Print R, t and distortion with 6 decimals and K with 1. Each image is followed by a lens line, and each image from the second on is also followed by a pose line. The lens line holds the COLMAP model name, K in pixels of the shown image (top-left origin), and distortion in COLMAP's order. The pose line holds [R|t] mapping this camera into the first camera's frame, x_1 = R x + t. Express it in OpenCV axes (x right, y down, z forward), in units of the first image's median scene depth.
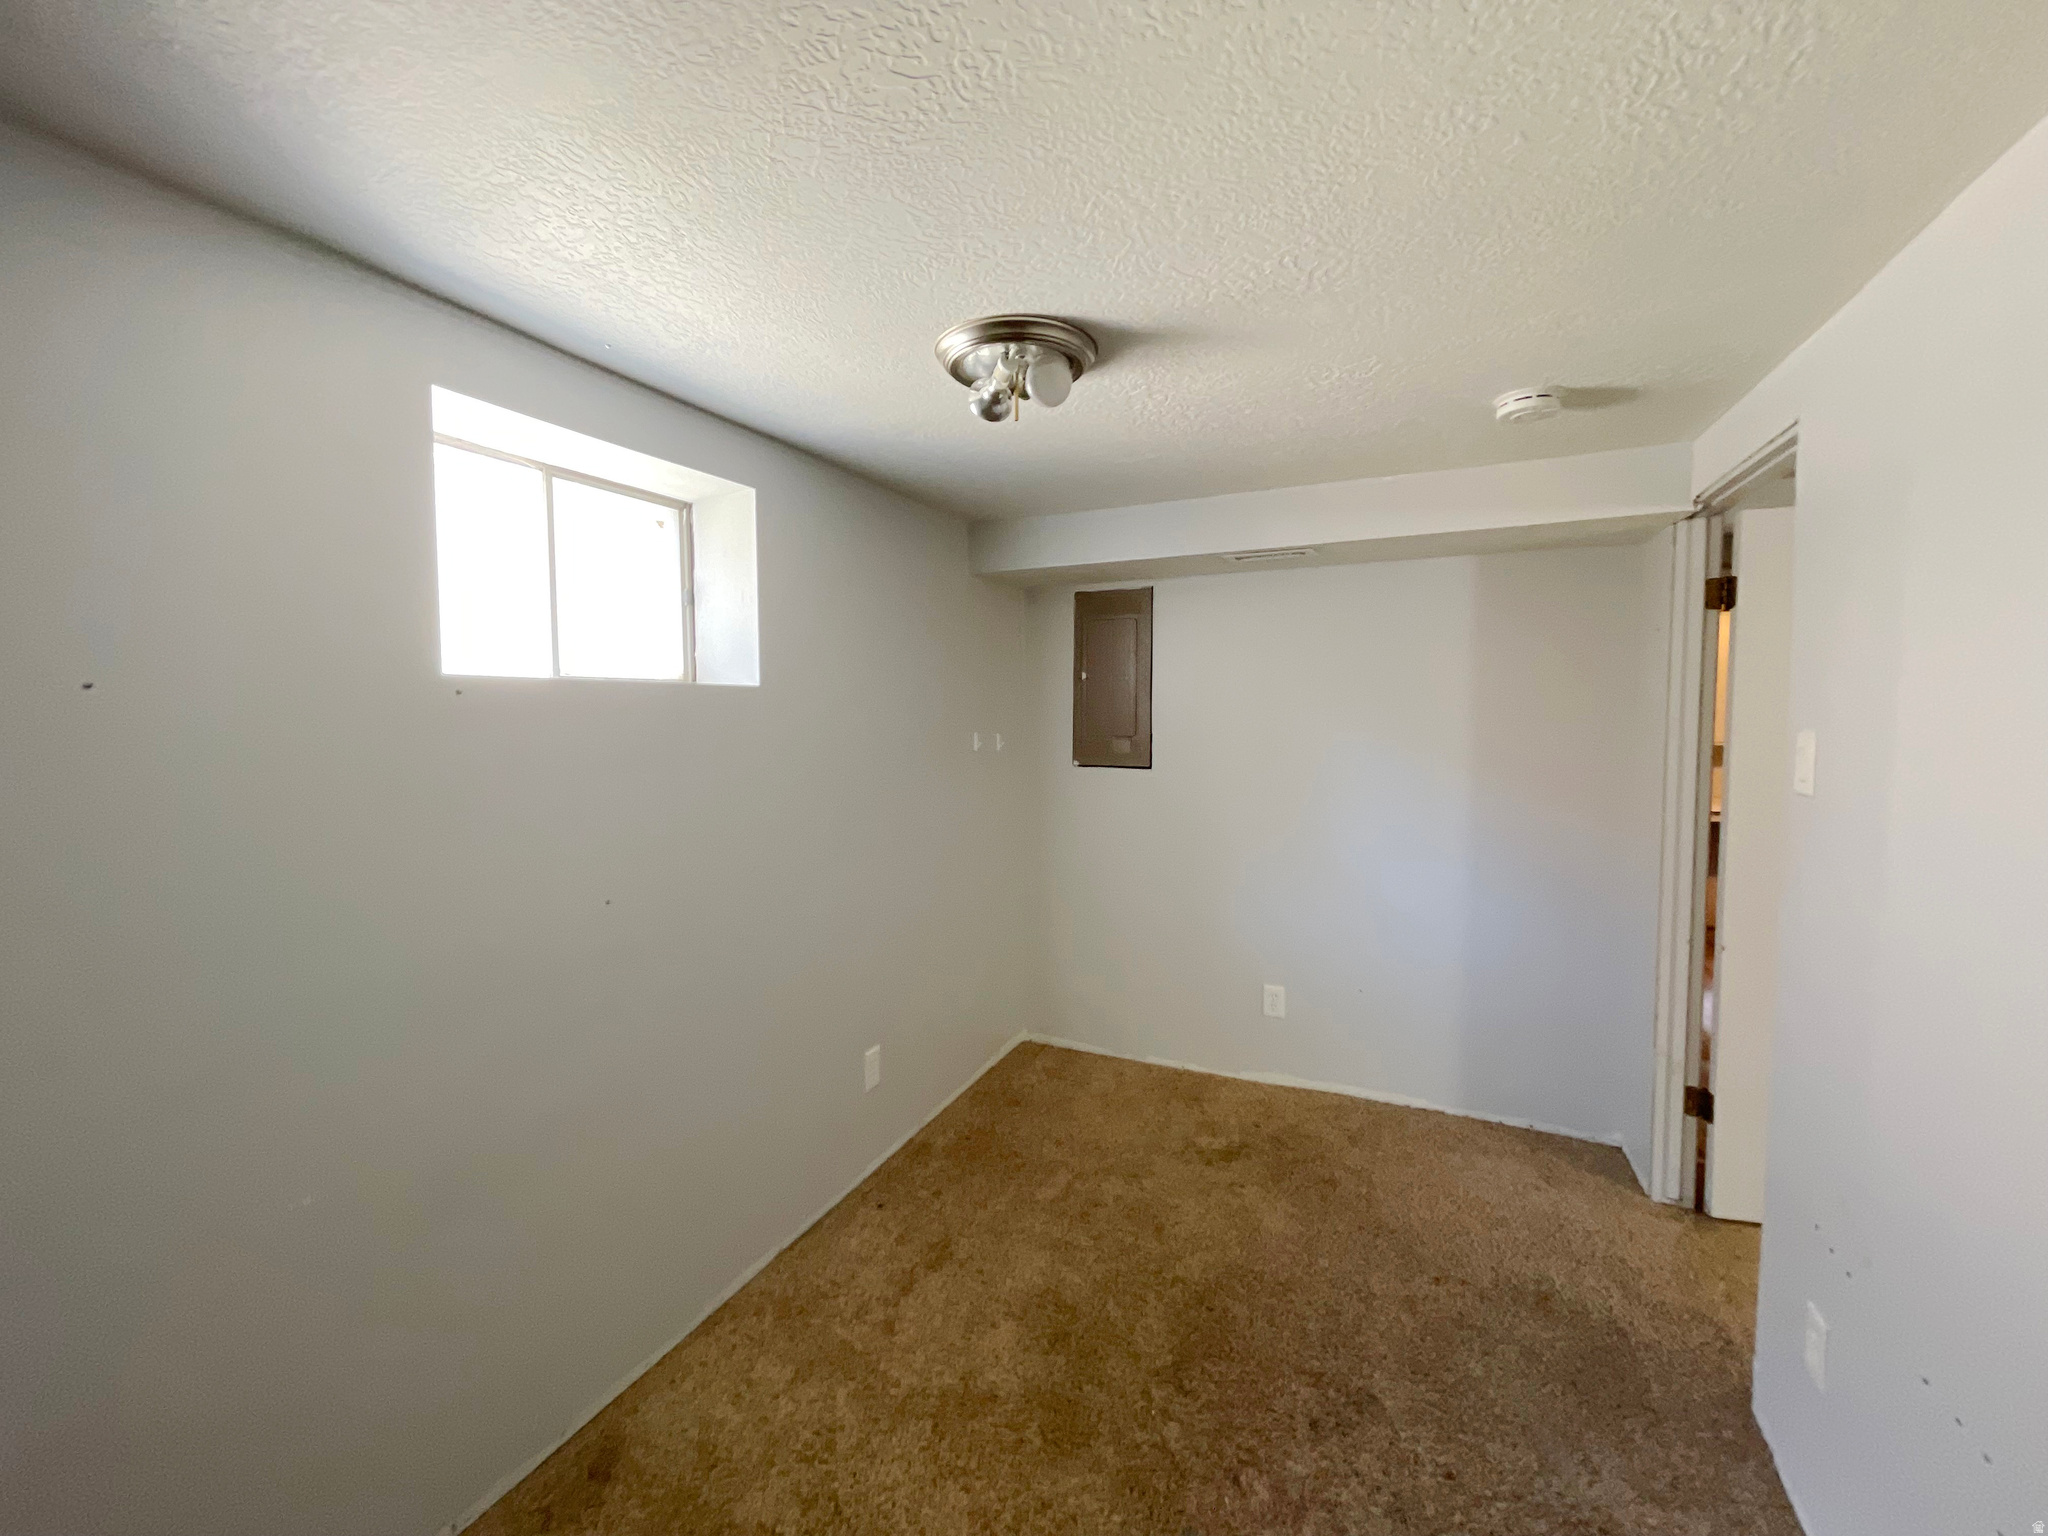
lens RADIAL K [[829.6, 0, 1021.1], [0, 829.6, 763.0], [0, 0, 1]] dist [-0.000380, 0.000017]
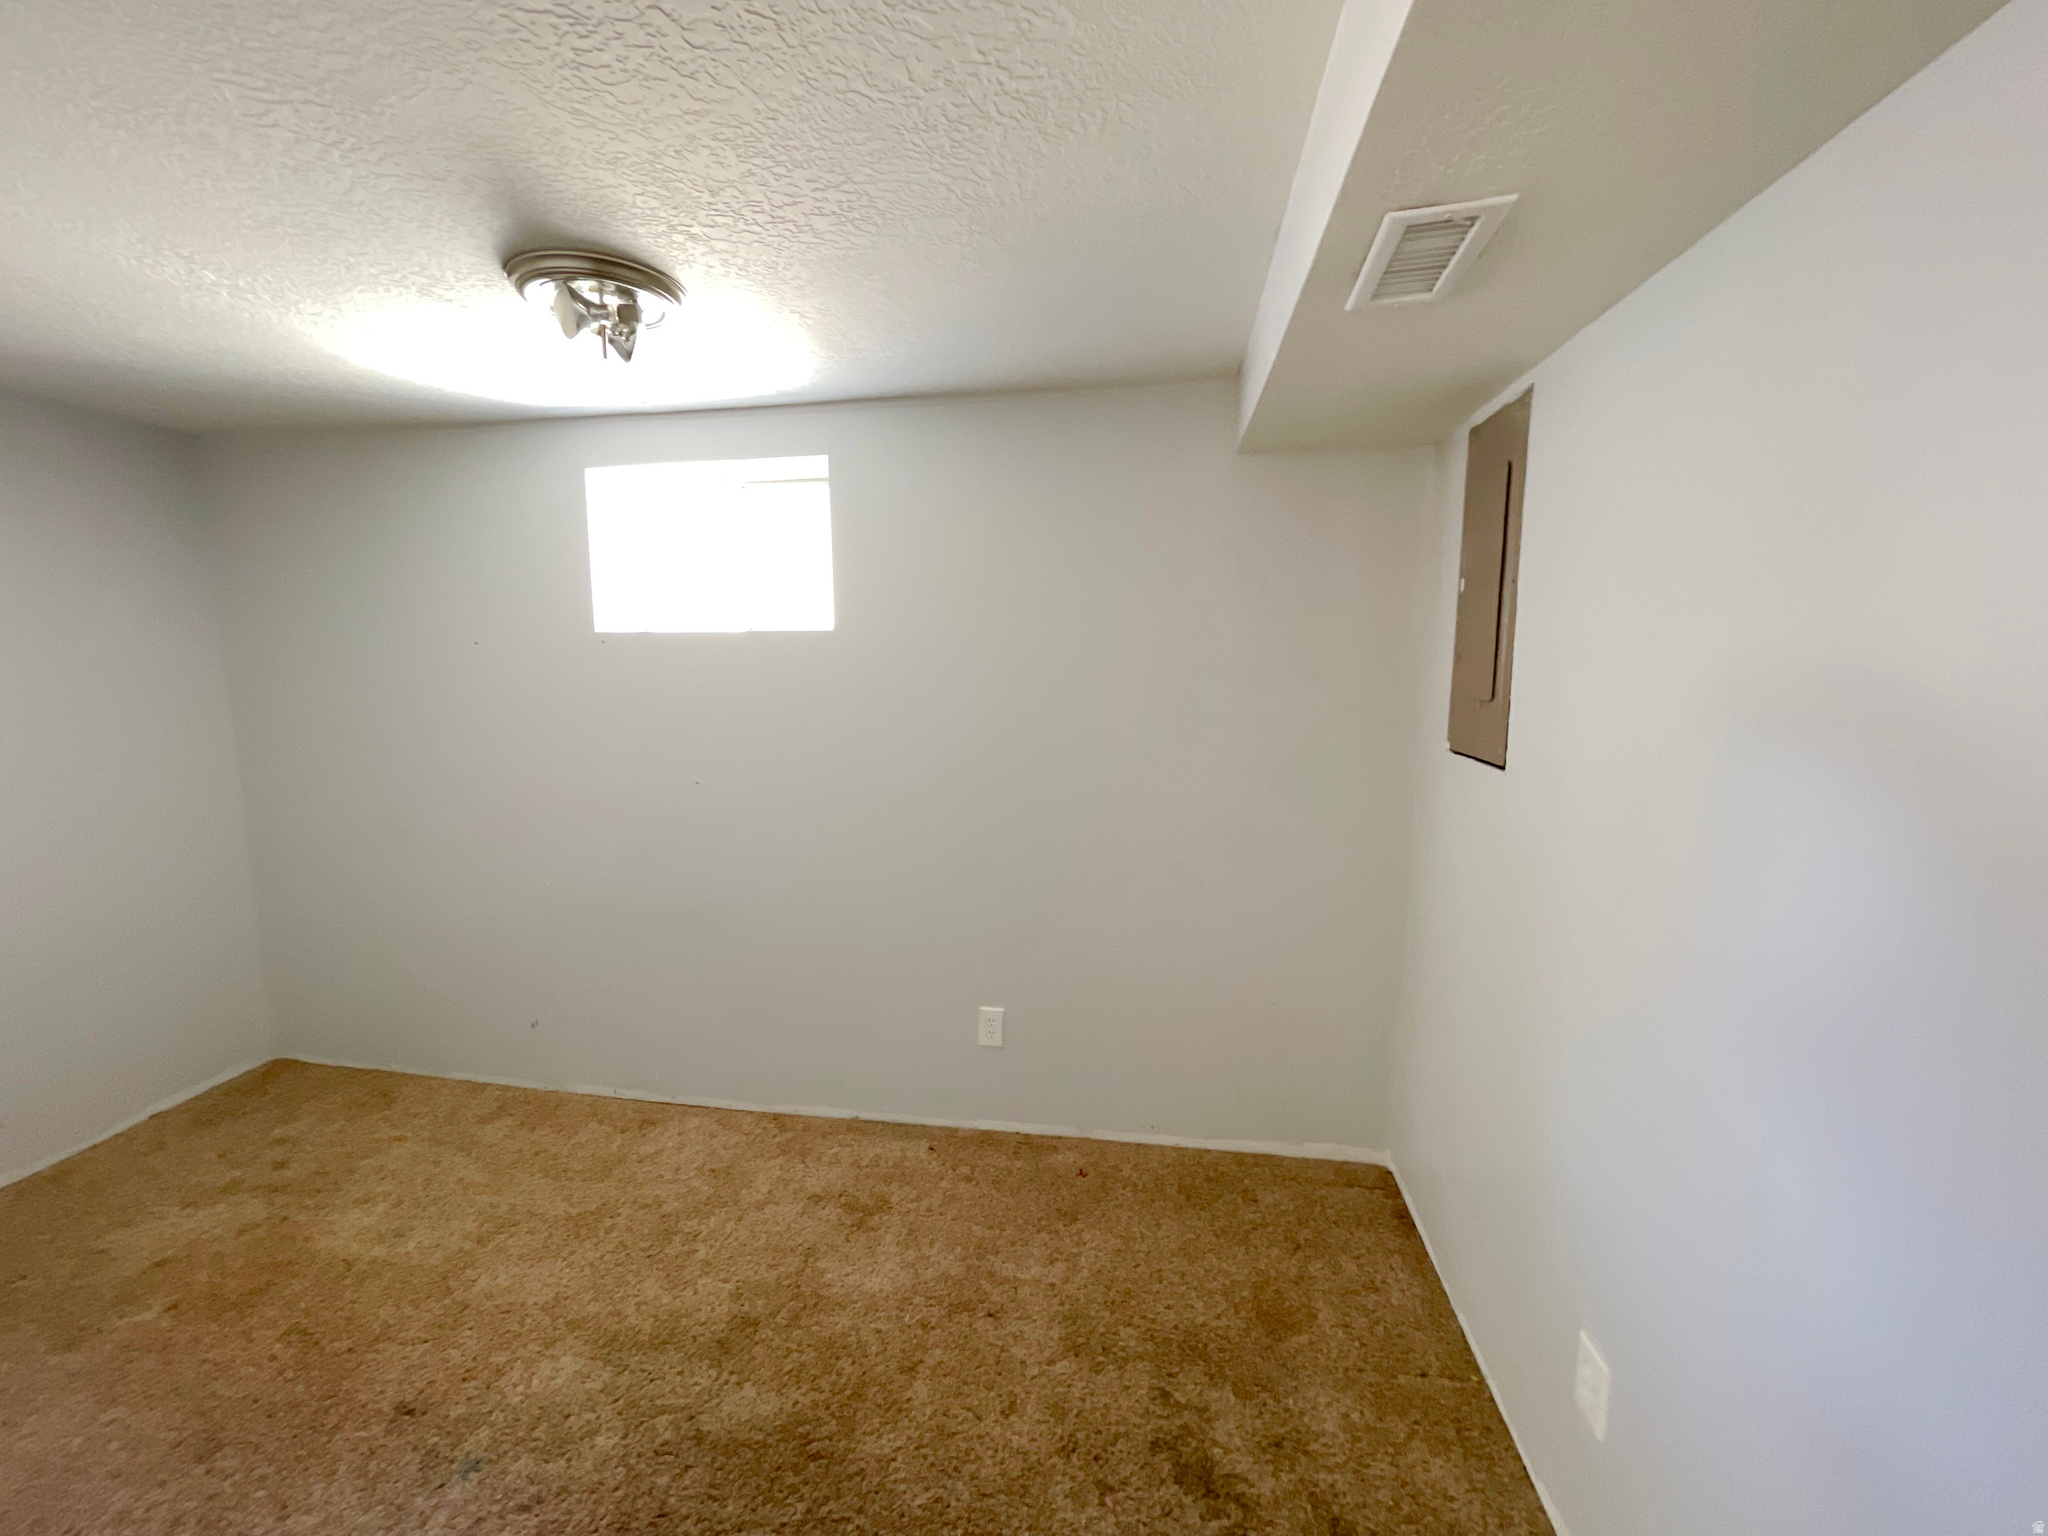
lens RADIAL K [[829.6, 0, 1021.5], [0, 829.6, 765.8], [0, 0, 1]] dist [-0.000380, 0.000017]
pose [[0.265296, 0.120501, -0.956607, 0.753616], [-0.064497, 0.992155, 0.107092, -0.039202], [0.962007, 0.033288, 0.270987, 0.809498]]
